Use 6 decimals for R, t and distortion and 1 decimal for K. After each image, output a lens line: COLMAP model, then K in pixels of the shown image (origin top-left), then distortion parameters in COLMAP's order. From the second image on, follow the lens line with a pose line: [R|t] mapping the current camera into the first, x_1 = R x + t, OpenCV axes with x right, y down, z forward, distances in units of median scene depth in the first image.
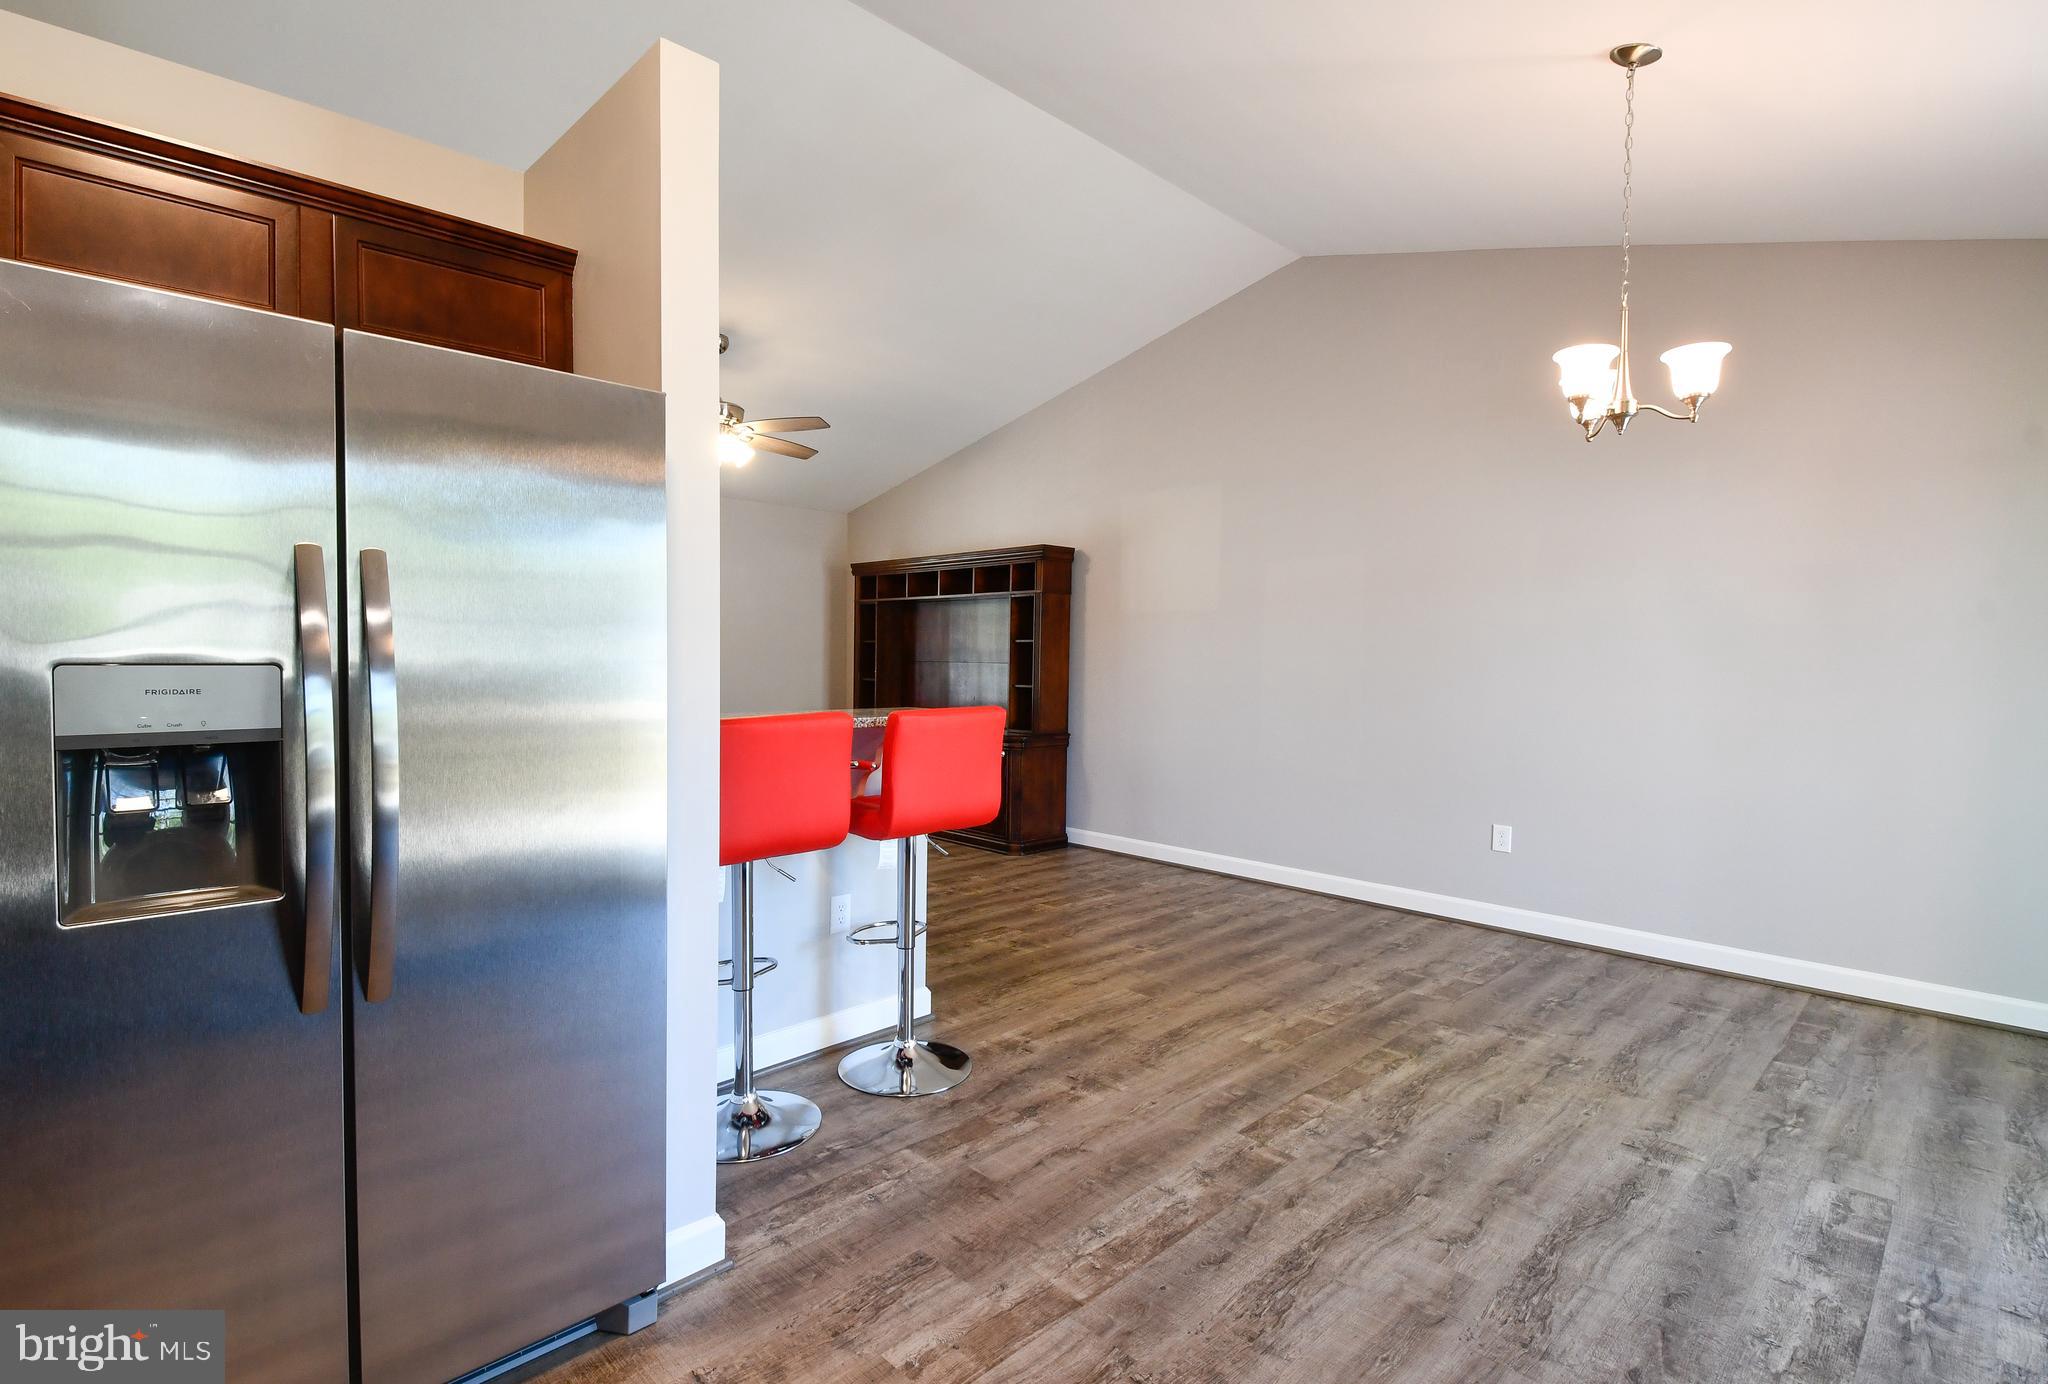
lens RADIAL K [[973.7, 0, 966.3], [0, 973.7, 660.8], [0, 0, 1]] dist [0.001189, -0.011344]
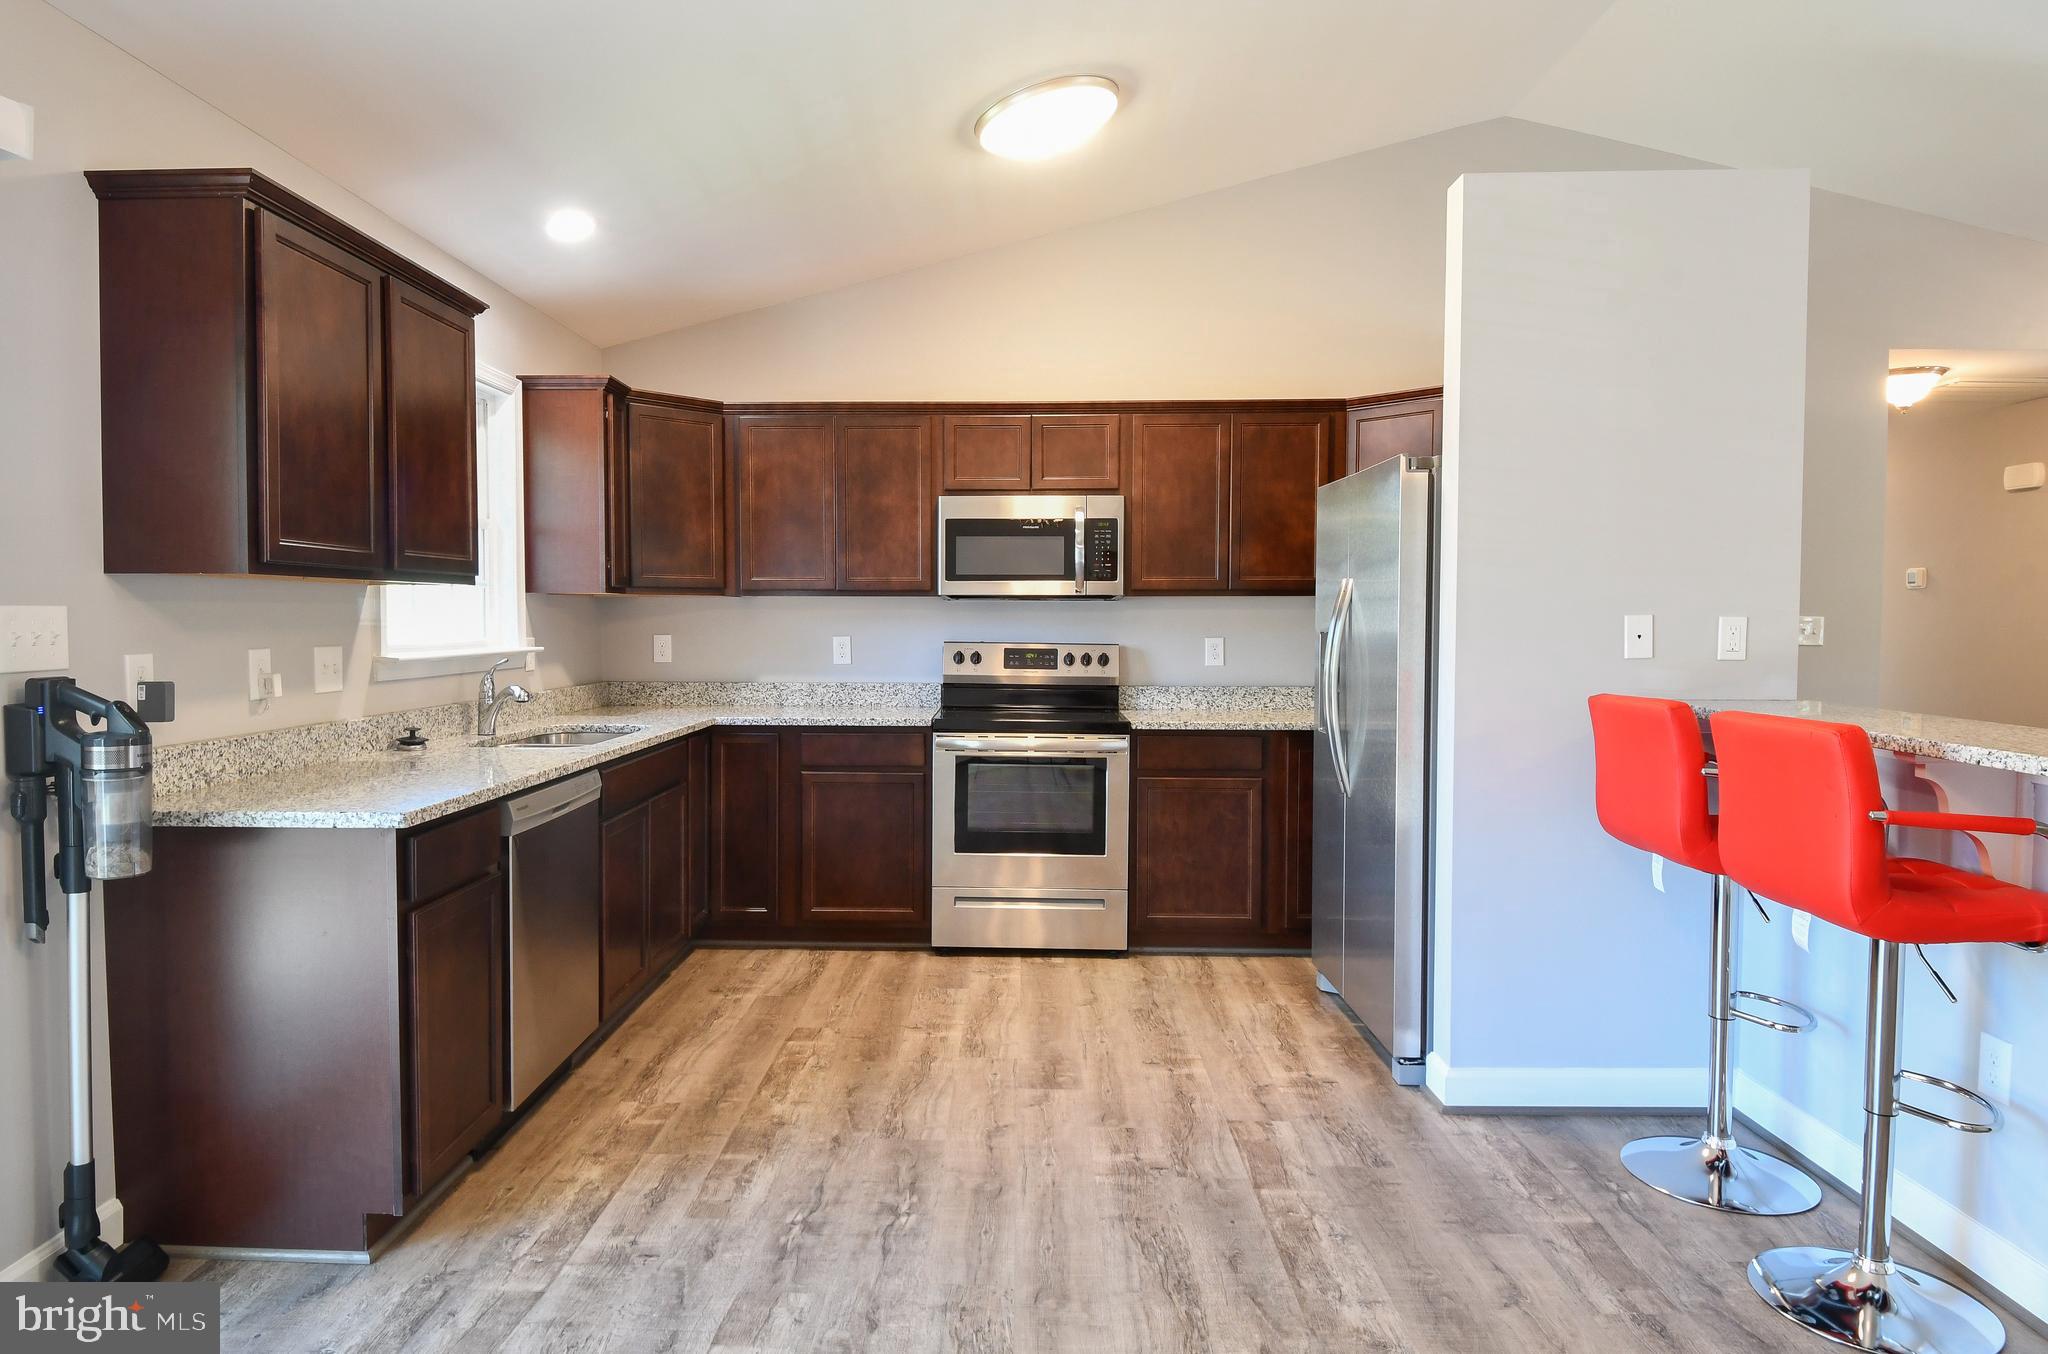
lens RADIAL K [[1198.0, 0, 1003.4], [0, 1198.0, 671.2], [0, 0, 1]] dist [0.044500, -0.060454]
pose [[-0.688846, 0.020858, -0.724607, 1.021114], [-0.018565, 0.998751, 0.046398, -0.008105], [0.724670, 0.045413, -0.687598, 1.317255]]
